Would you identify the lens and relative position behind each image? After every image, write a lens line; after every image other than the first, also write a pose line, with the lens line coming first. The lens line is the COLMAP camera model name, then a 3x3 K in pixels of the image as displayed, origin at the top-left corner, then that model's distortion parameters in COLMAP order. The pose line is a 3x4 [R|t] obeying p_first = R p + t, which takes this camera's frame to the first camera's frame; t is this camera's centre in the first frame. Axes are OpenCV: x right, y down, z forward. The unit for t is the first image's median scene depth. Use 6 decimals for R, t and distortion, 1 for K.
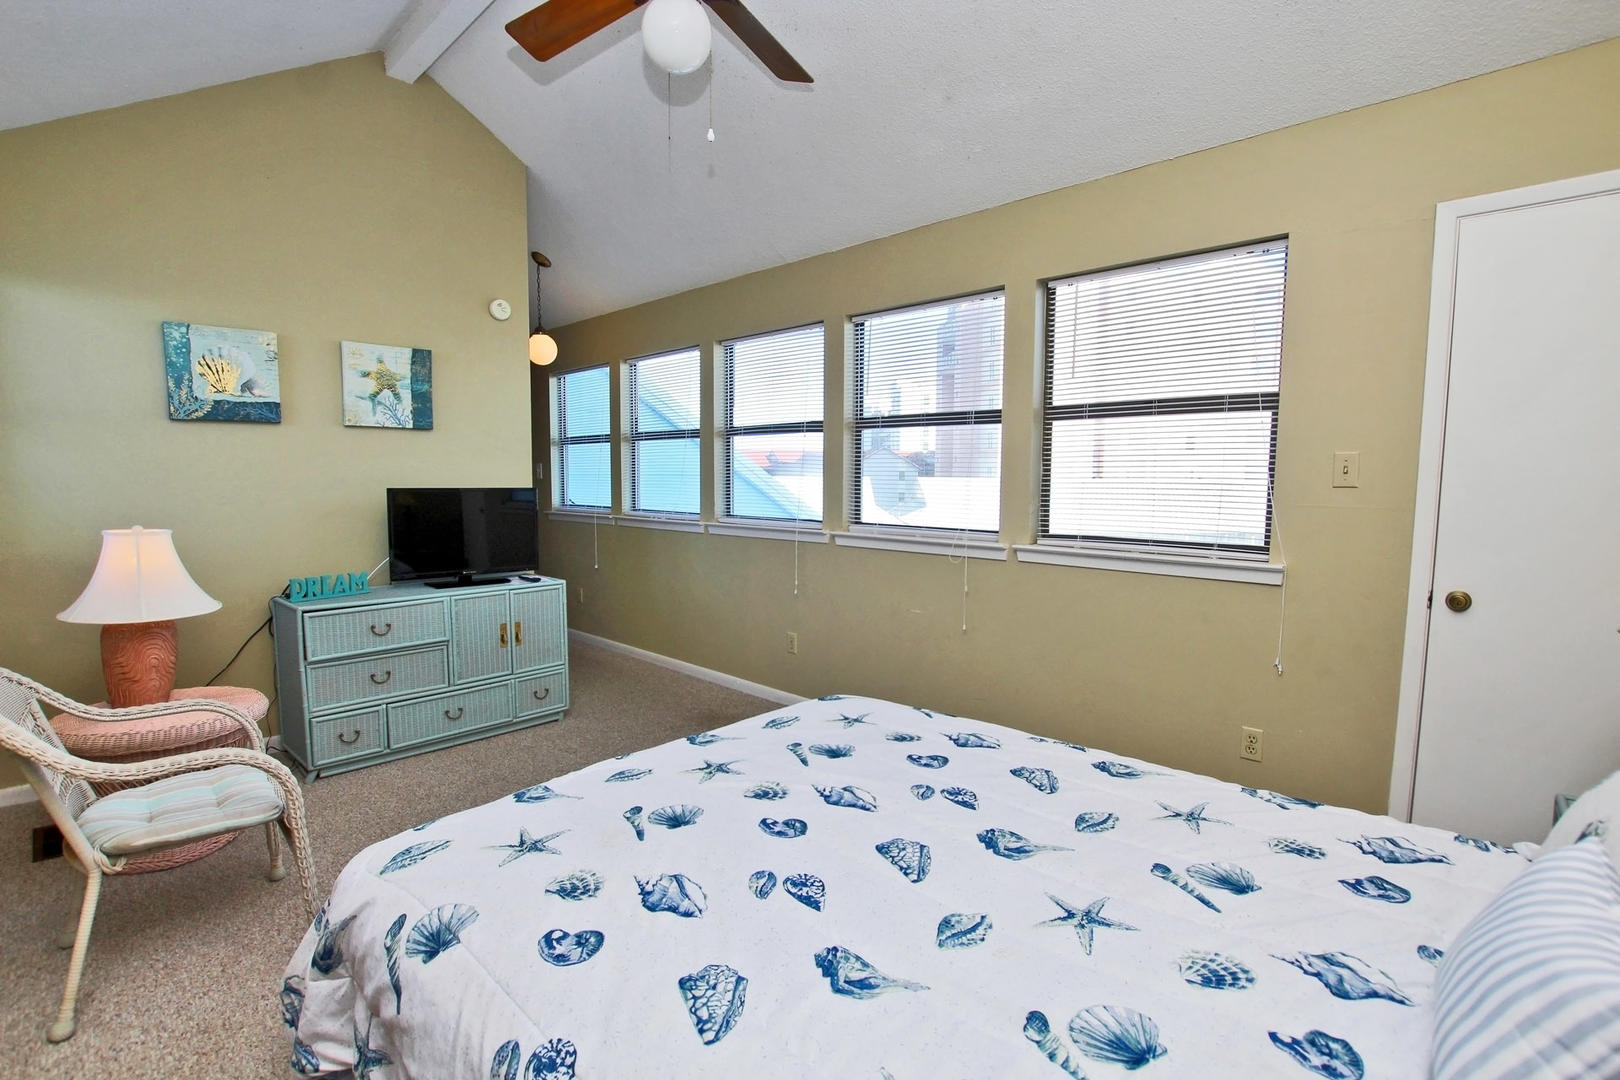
lens RADIAL K [[738.1, 0, 803.3], [0, 738.1, 558.3], [0, 0, 1]] dist [-0.030543, 0.000225]
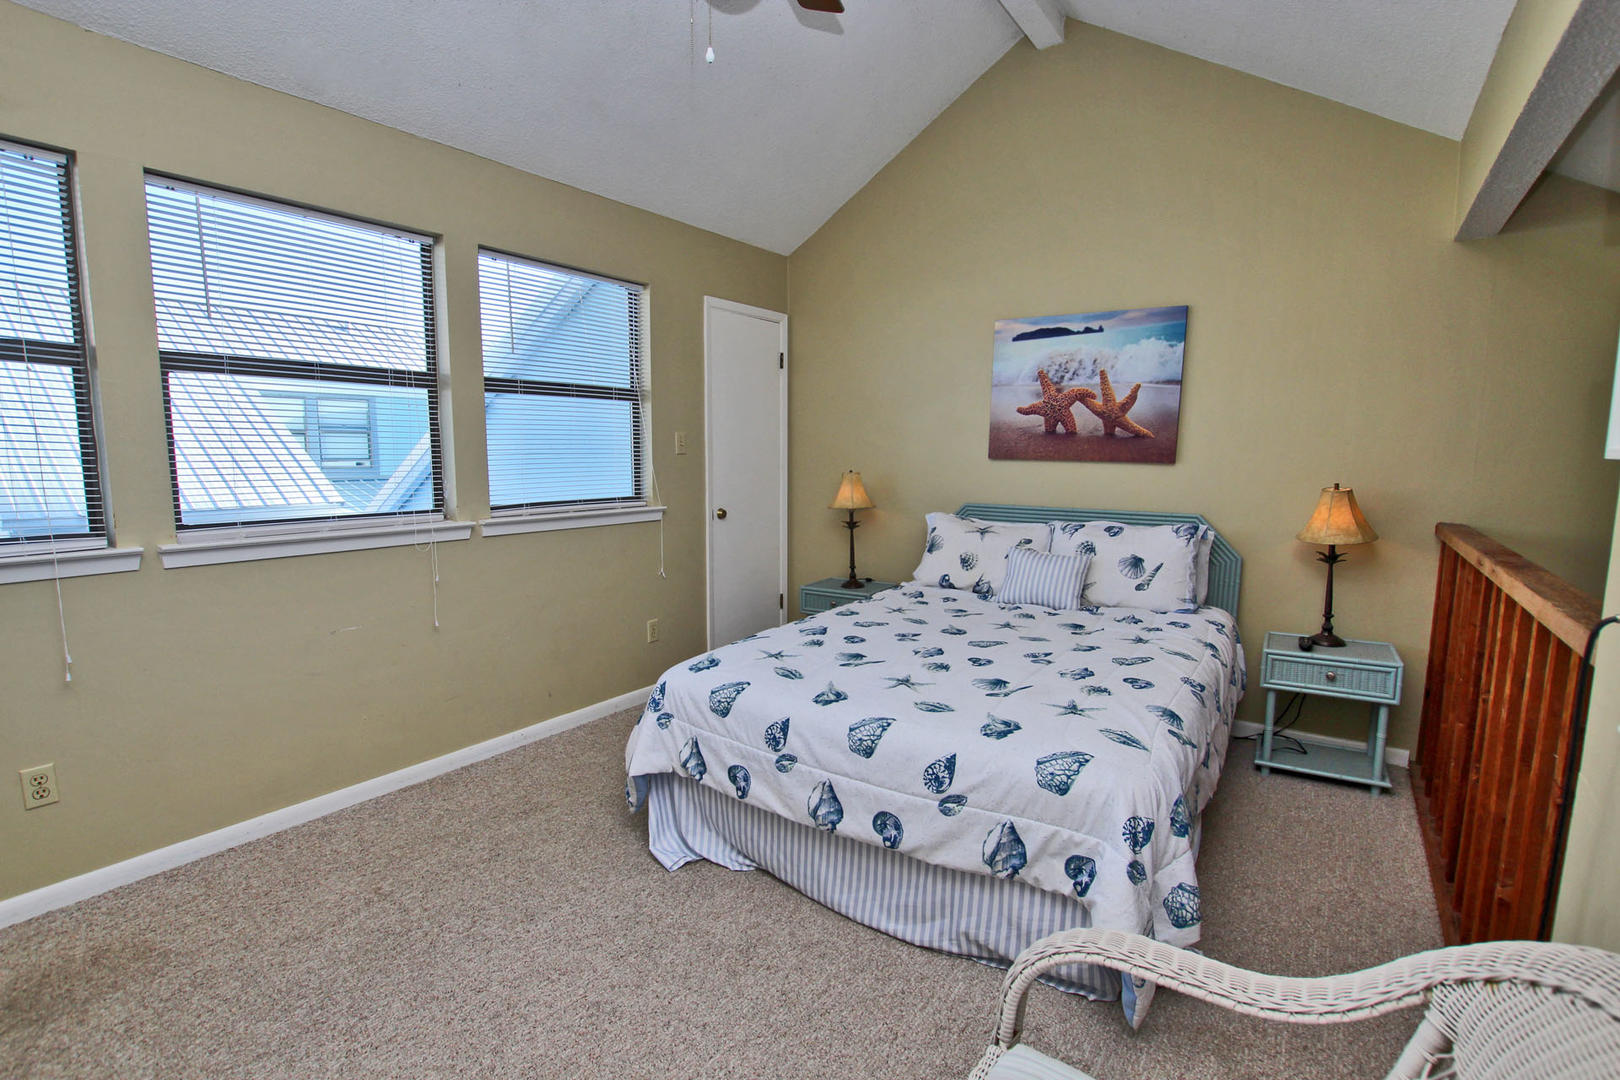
lens RADIAL K [[761.7, 0, 810.0], [0, 761.7, 540.0], [0, 0, 1]] dist [-0.021922, 0.001338]
pose [[-0.156137, -0.122064, 0.980164, -0.987528], [0.105676, 0.984575, 0.139447, -0.113595], [-0.982066, 0.125352, -0.140829, 0.965231]]
